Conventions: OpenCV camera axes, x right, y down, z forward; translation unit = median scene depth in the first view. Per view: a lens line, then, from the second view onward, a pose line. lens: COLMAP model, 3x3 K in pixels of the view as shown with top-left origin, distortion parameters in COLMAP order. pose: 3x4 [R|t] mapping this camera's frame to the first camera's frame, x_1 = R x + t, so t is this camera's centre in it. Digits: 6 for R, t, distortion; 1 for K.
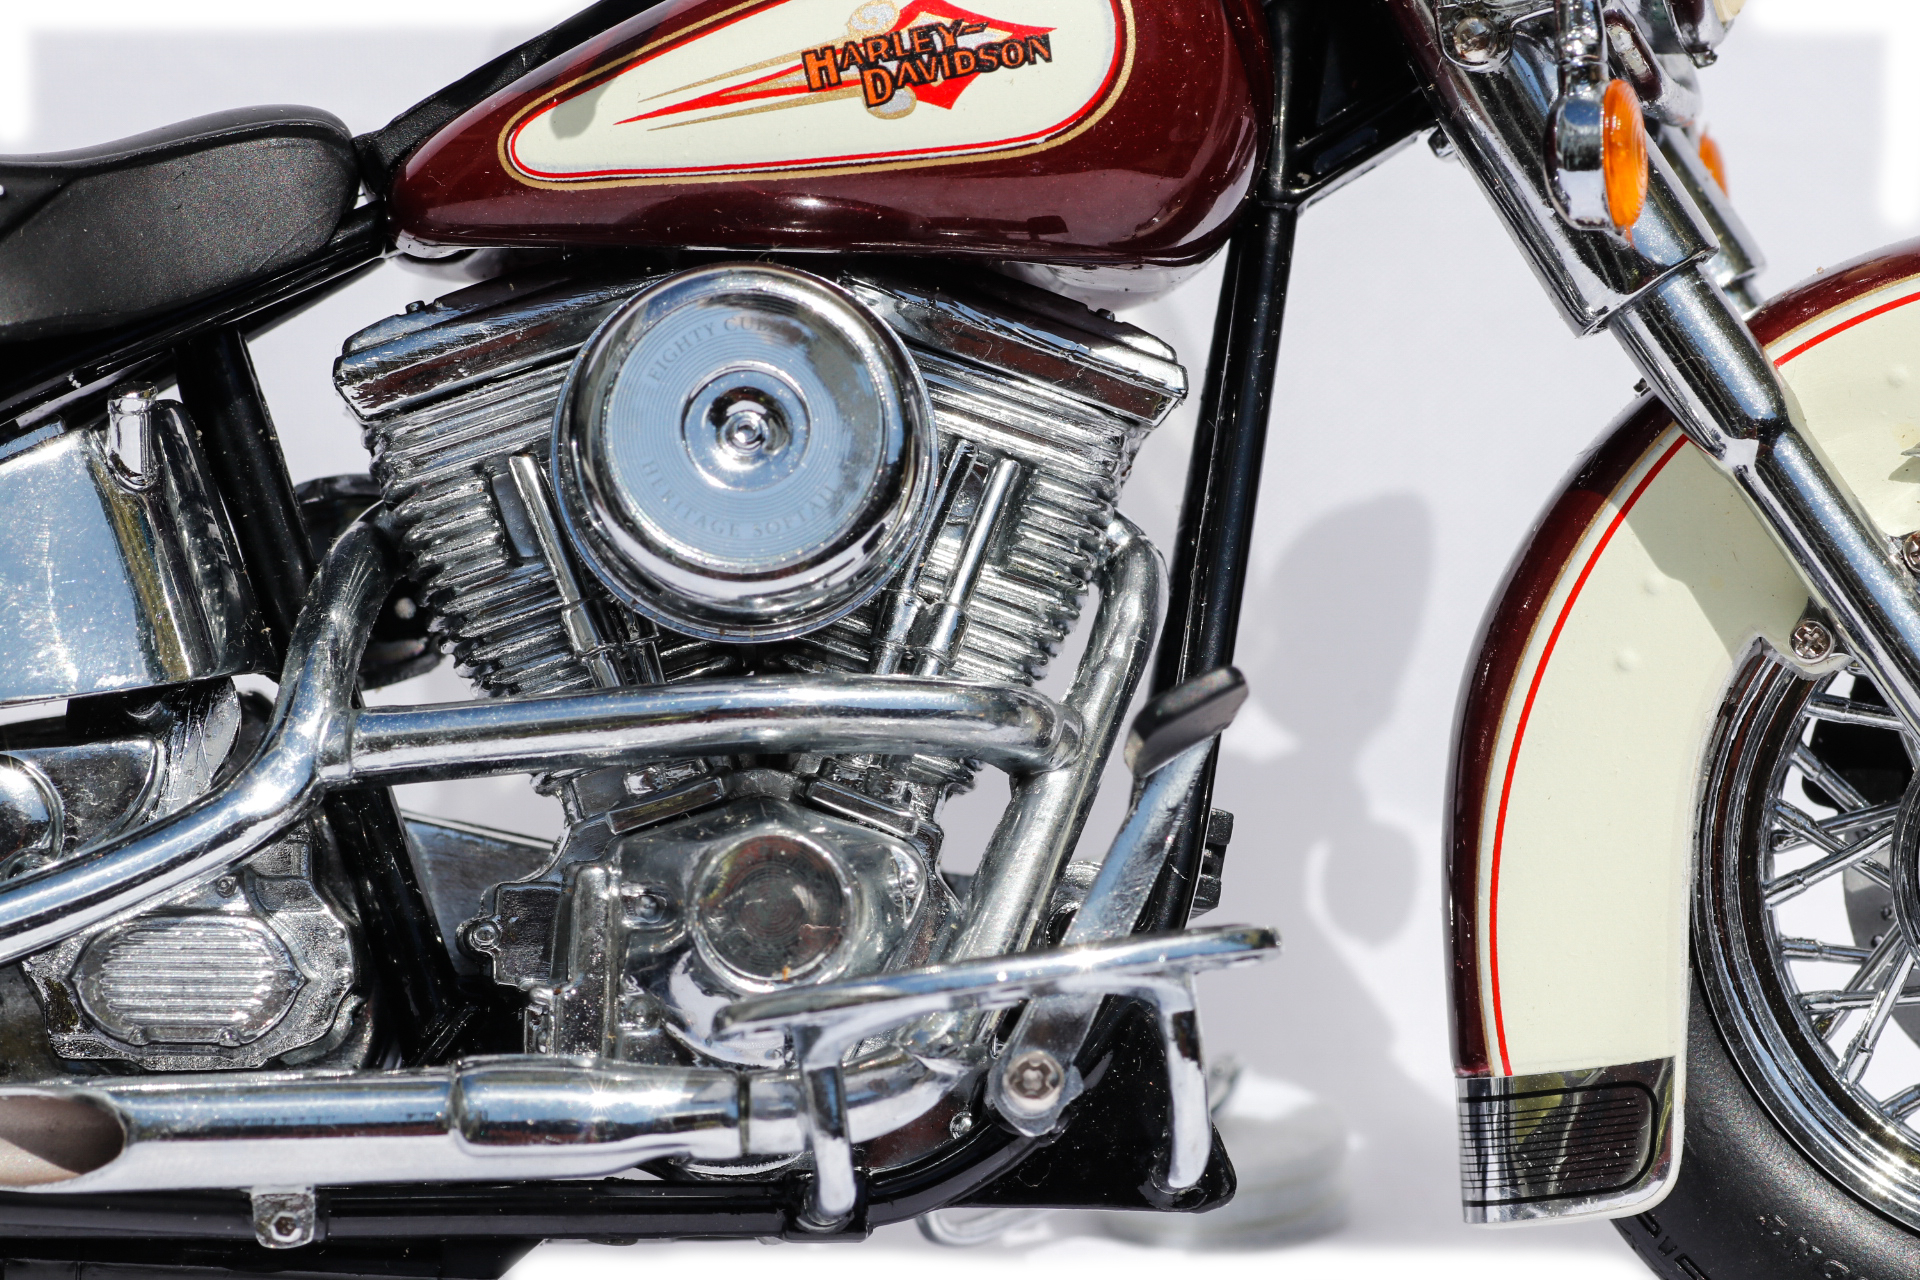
lens RADIAL K [[8238.0, 0, 973.9], [0, 8238.0, 639.3], [0, 0, 1]] dist [0.089059, 0.000000]
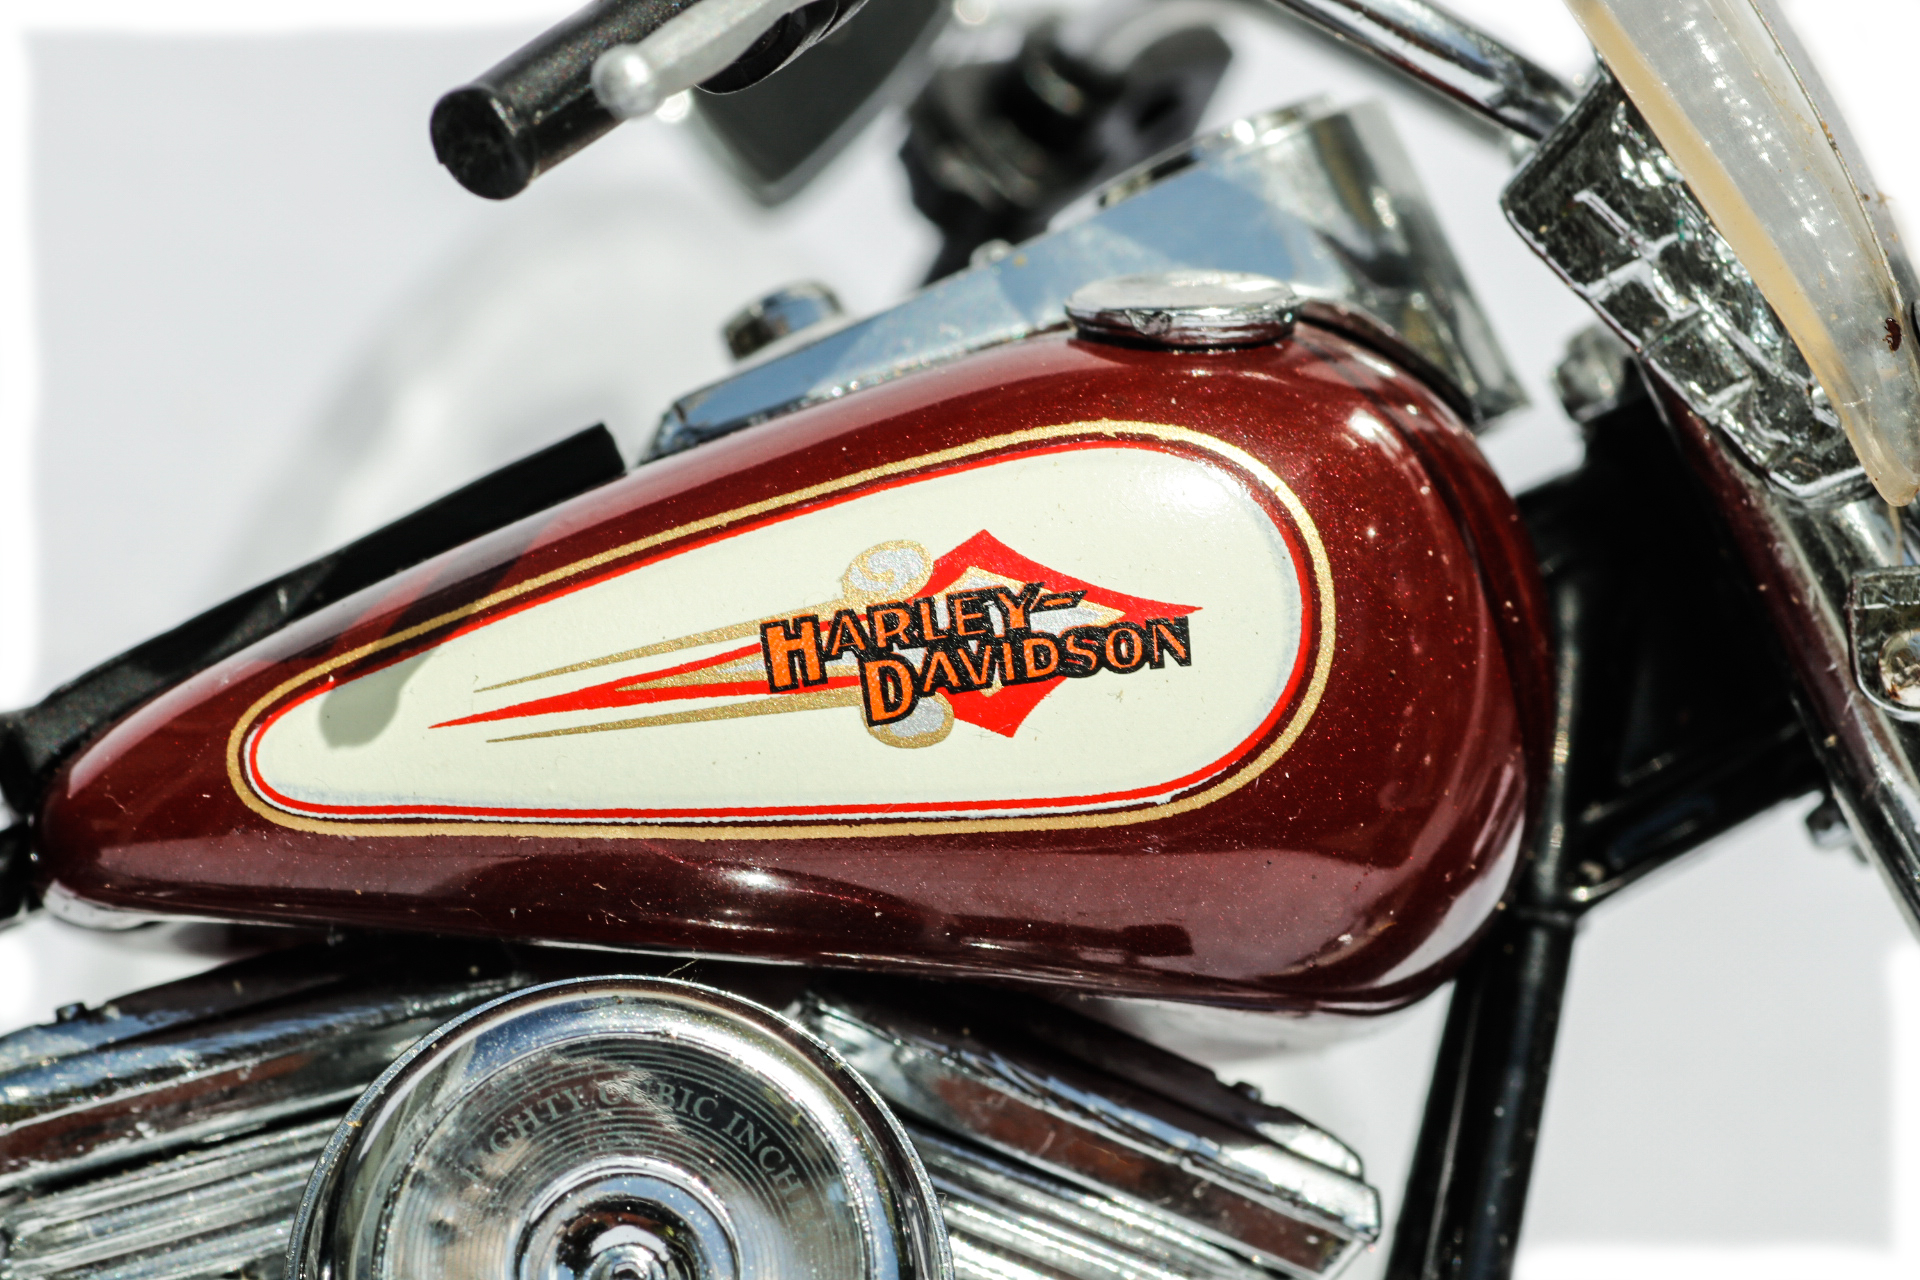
lens RADIAL K [[8238.0, 0, 950.1], [0, 8238.0, 636.8], [0, 0, 1]] dist [0.089059, 0.000000]
pose [[0.998109, 0.058282, 0.019525, -0.018737], [-0.057552, 0.997691, -0.036048, -0.049813], [-0.021581, 0.034856, 0.999159, 0.417814]]
